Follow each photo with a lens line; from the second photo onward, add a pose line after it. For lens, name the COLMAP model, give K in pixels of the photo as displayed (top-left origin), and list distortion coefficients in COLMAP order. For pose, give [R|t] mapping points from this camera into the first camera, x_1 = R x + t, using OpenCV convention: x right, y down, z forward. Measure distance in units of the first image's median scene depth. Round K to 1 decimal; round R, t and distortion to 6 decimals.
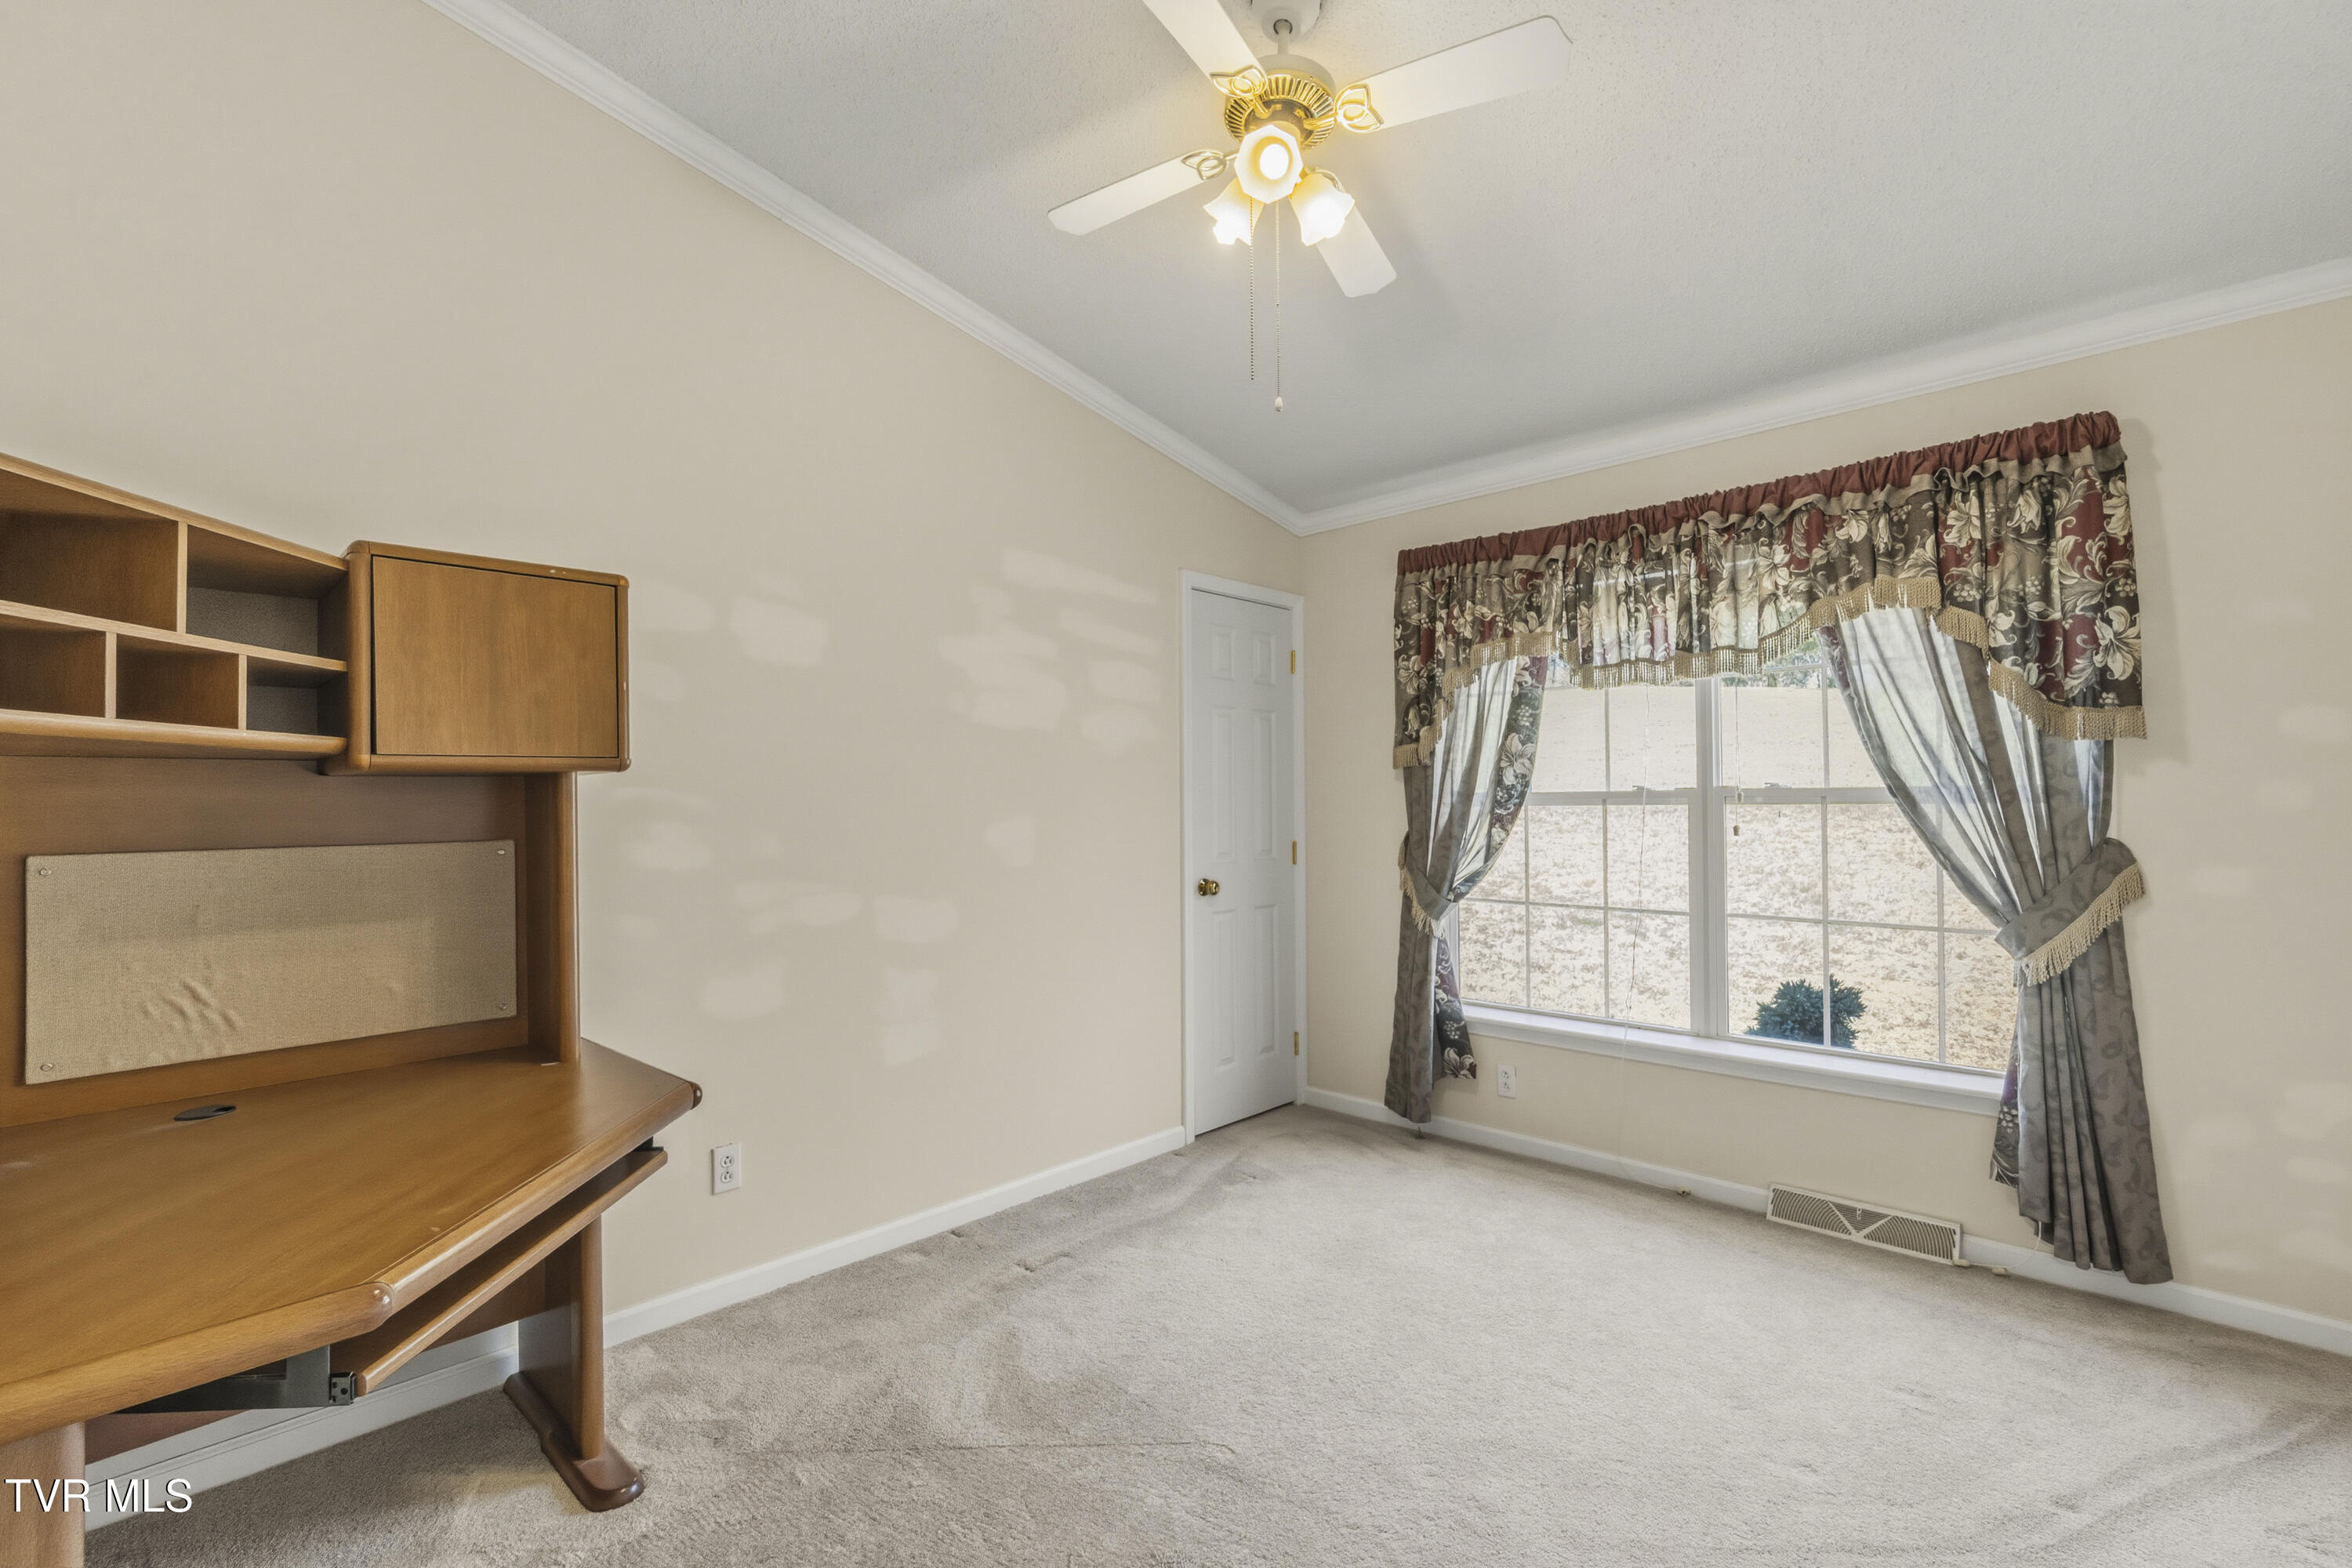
lens RADIAL K [[1027.7, 0, 1171.2], [0, 1027.7, 801.9], [0, 0, 1]] dist [-0.003204, -0.000132]
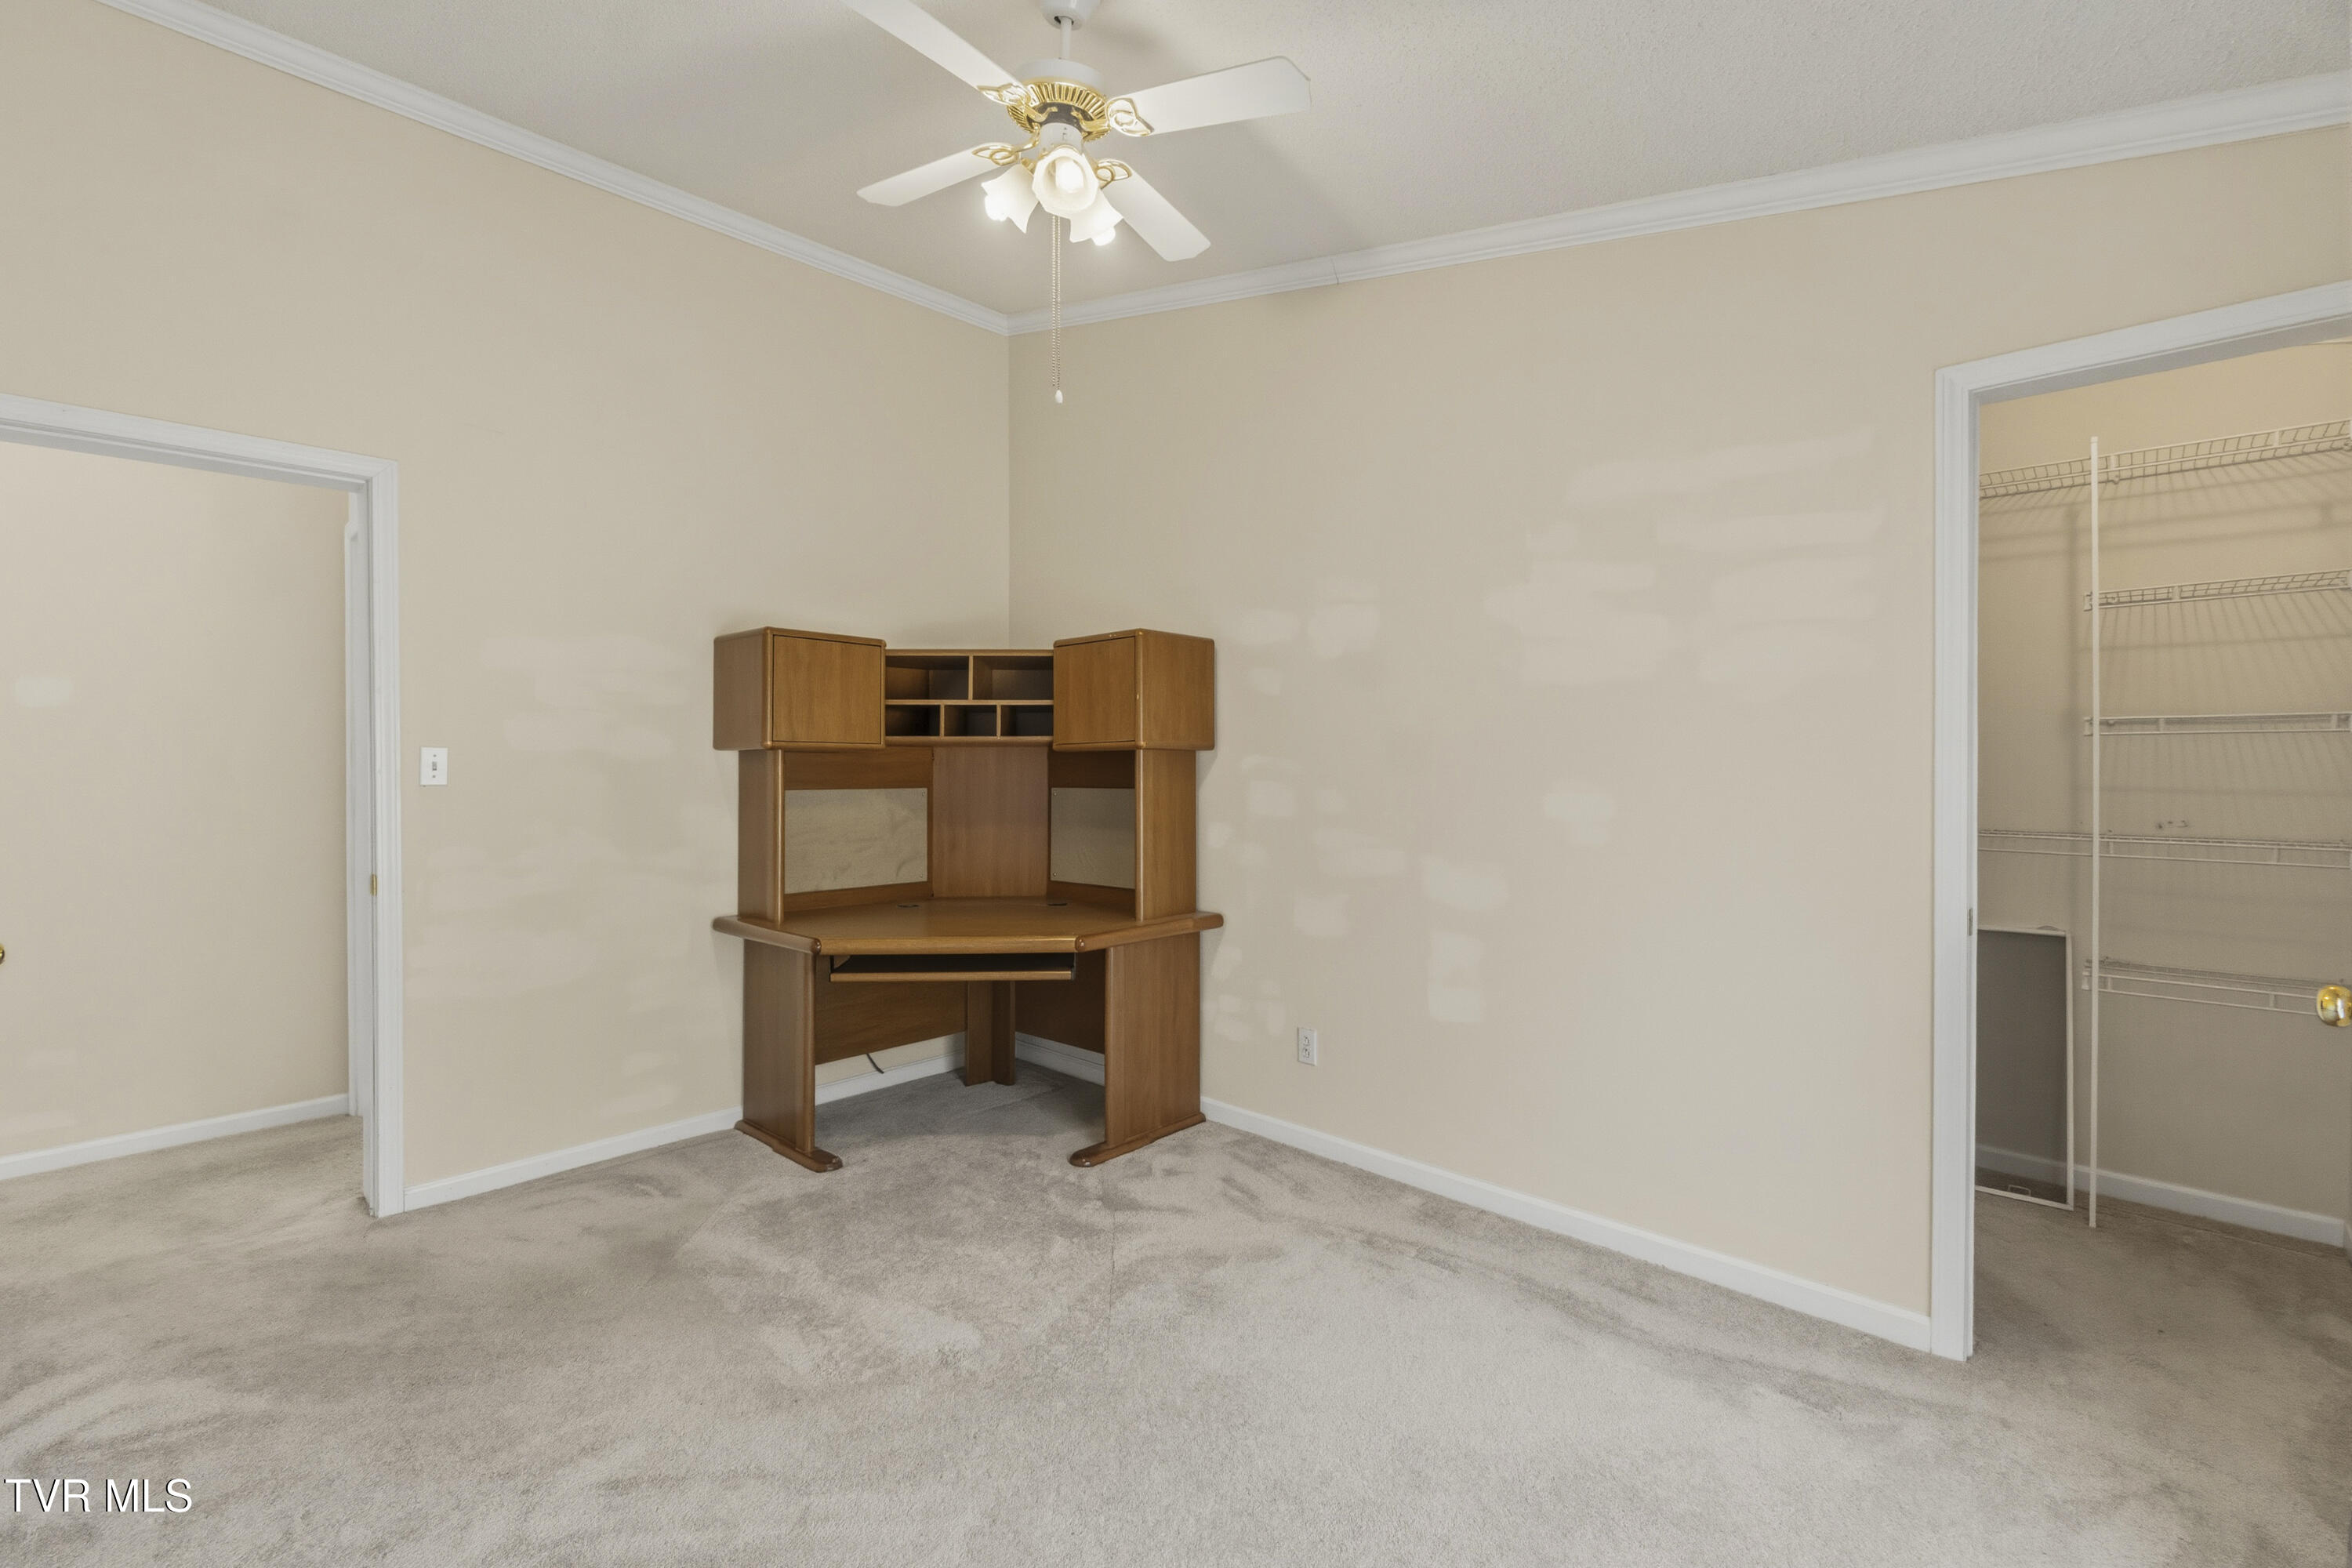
lens RADIAL K [[1027.7, 0, 1171.2], [0, 1027.7, 801.9], [0, 0, 1]] dist [-0.003204, -0.000132]
pose [[0.003908, 0.034260, -0.999405, 0.910084], [-0.002244, 0.999411, 0.034252, -0.000938], [0.999990, 0.002109, 0.003983, 0.858952]]
